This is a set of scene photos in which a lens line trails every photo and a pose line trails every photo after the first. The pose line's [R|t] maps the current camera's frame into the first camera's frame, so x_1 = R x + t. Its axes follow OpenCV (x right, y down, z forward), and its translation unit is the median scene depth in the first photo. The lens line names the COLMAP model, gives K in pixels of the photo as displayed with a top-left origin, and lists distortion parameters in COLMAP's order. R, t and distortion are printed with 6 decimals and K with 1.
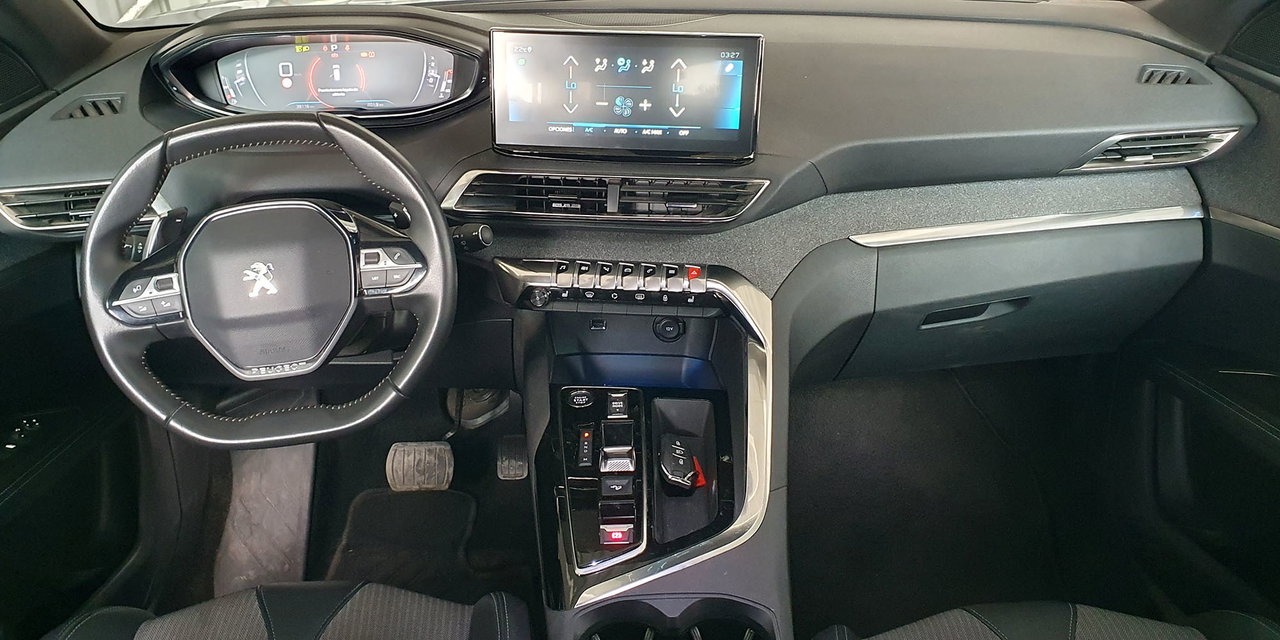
lens RADIAL K [[1089.1, 0, 589.5], [0, 1089.1, 318.8], [0, 0, 1]] dist [0.159293, -0.325699]
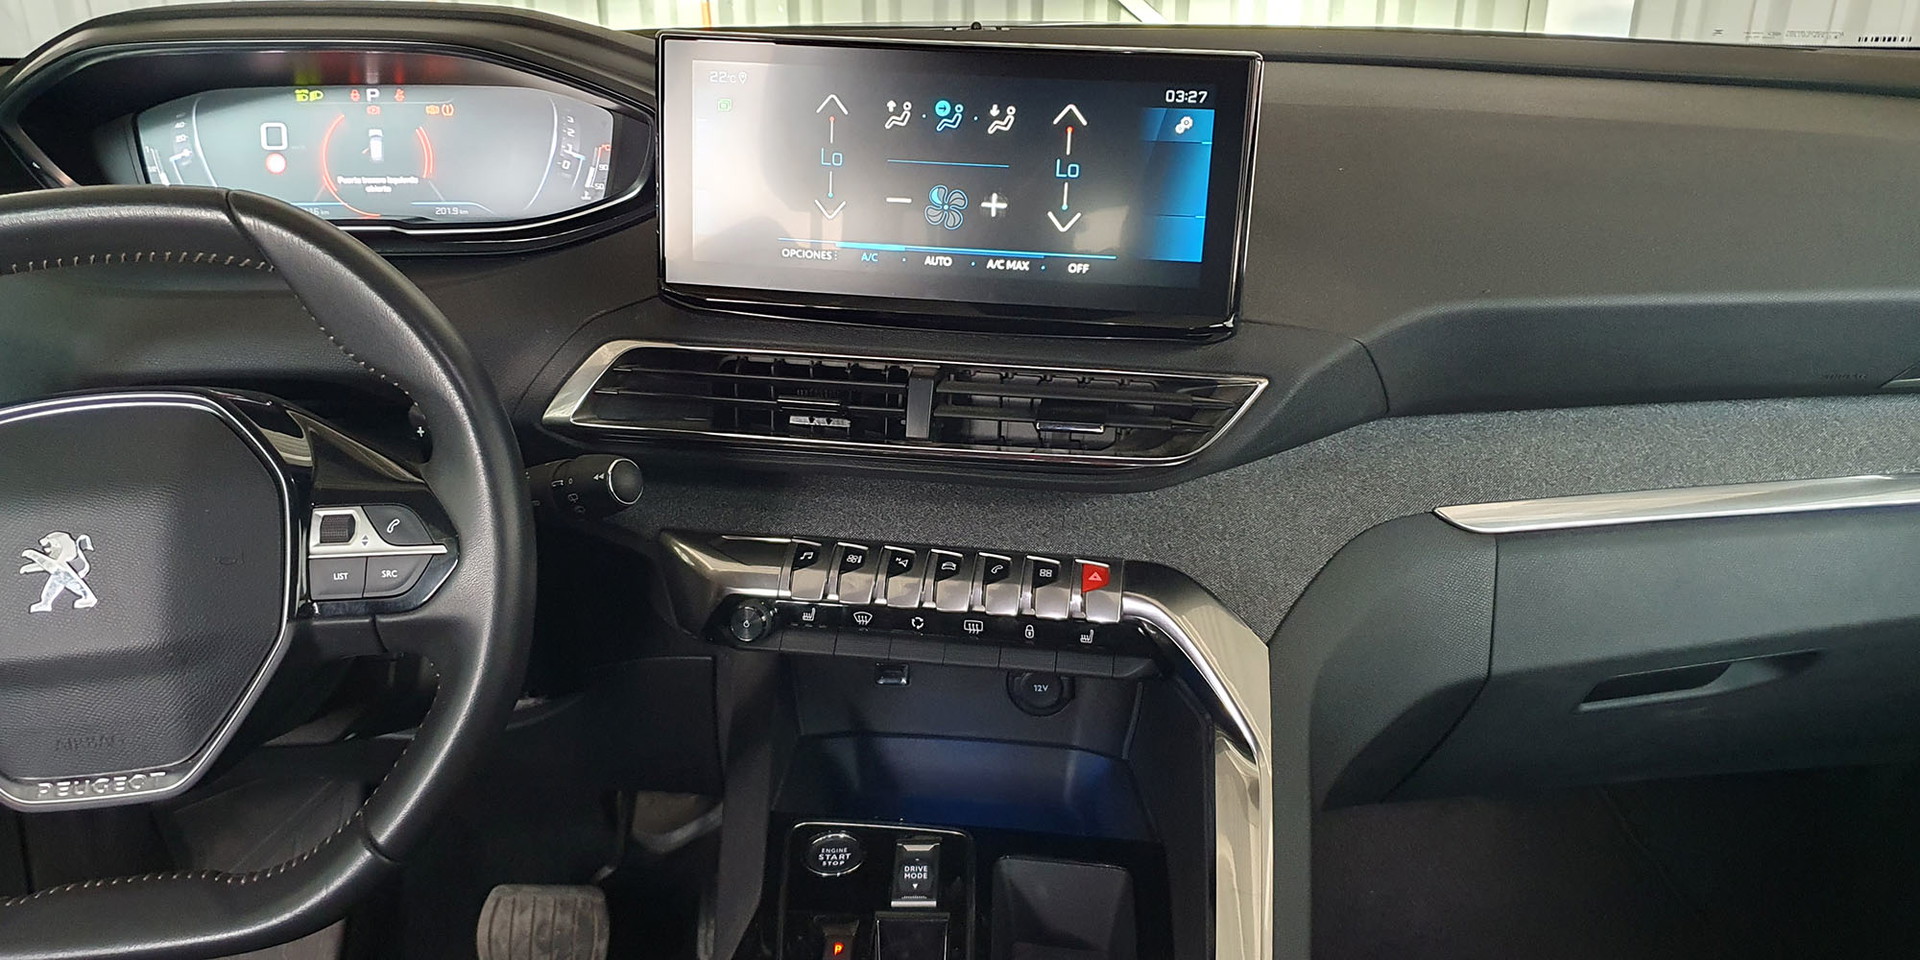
lens RADIAL K [[1641.7, 0, 906.6], [0, 1641.7, 474.7], [0, 0, 1]] dist [0.139541, -0.324320]
pose [[0.999378, 0.029148, -0.019847, 0.030148], [-0.030674, 0.996200, -0.081511, -0.026505], [0.017396, 0.082069, 0.996475, 0.315795]]
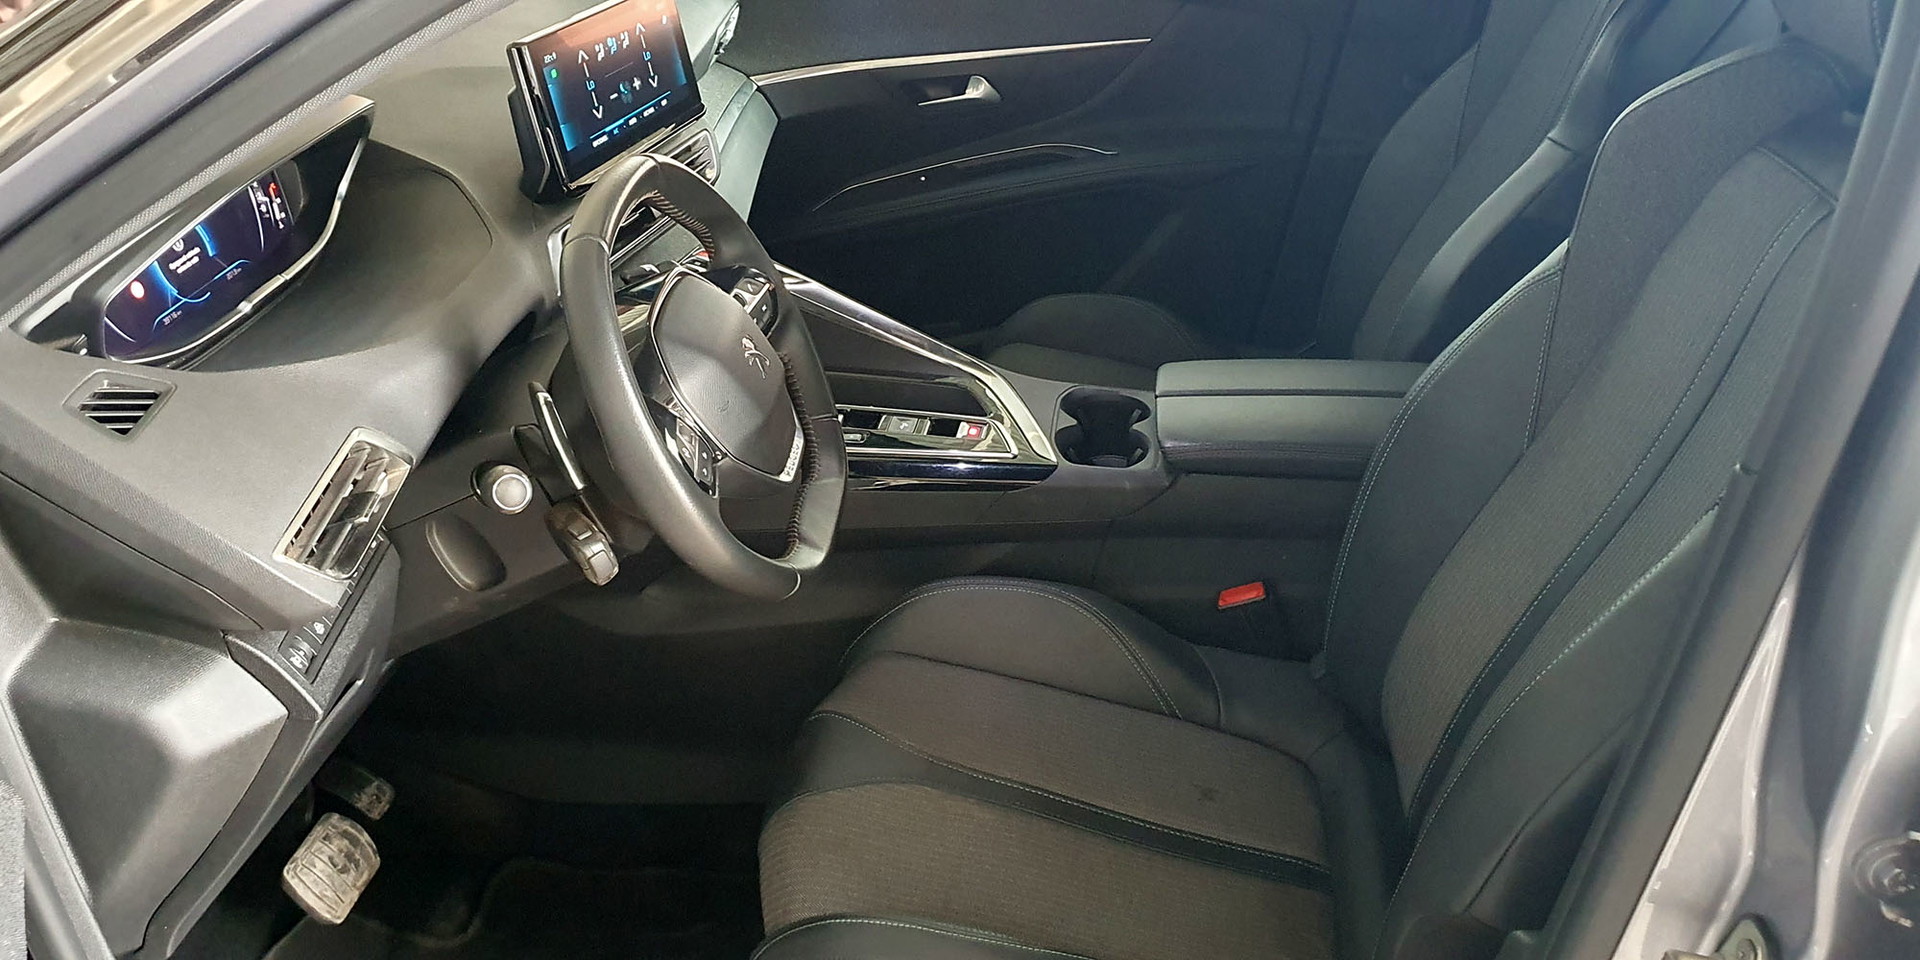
lens RADIAL K [[1641.7, 0, 906.6], [0, 1641.7, 474.7], [0, 0, 1]] dist [0.139541, -0.324320]
pose [[0.155824, -0.439895, 0.884427, -1.152174], [0.499045, 0.807752, 0.313834, -0.238336], [-0.852451, 0.392466, 0.345395, 0.465629]]
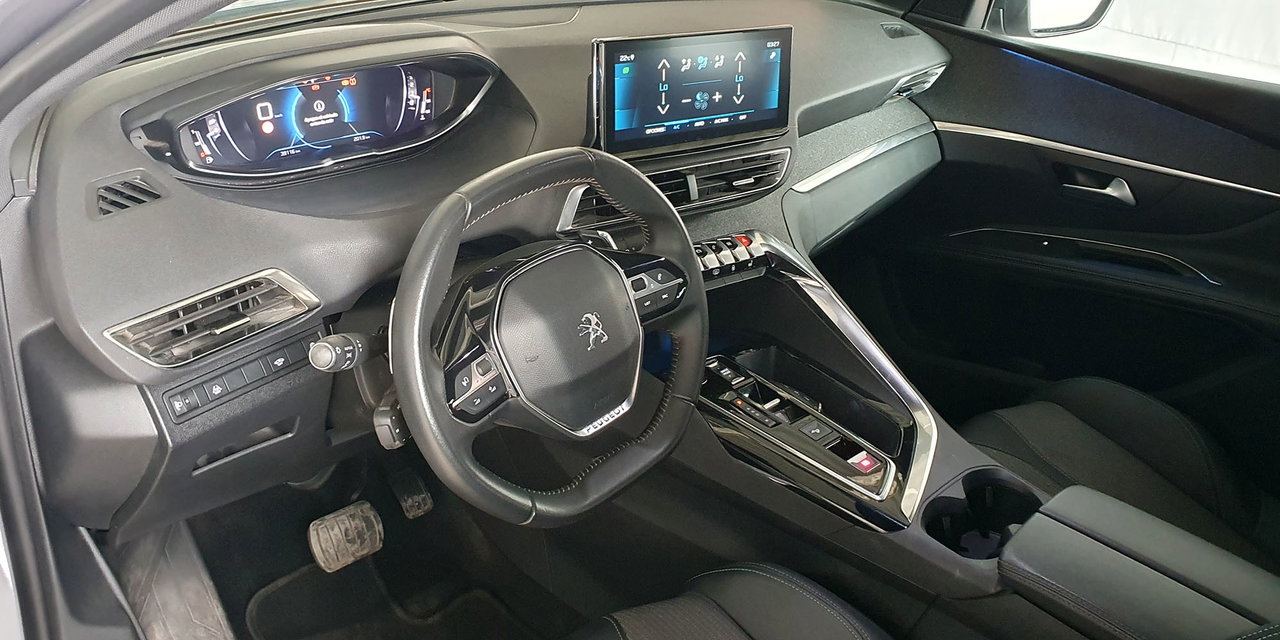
lens RADIAL K [[1094.5, 0, 604.4], [0, 1094.5, 316.5], [0, 0, 1]] dist [0.139541, -0.324320]
pose [[0.713820, -0.250955, 0.653821, -0.768161], [0.232059, 0.965606, 0.117273, -0.131925], [-0.660764, 0.068013, 0.747506, 0.253699]]
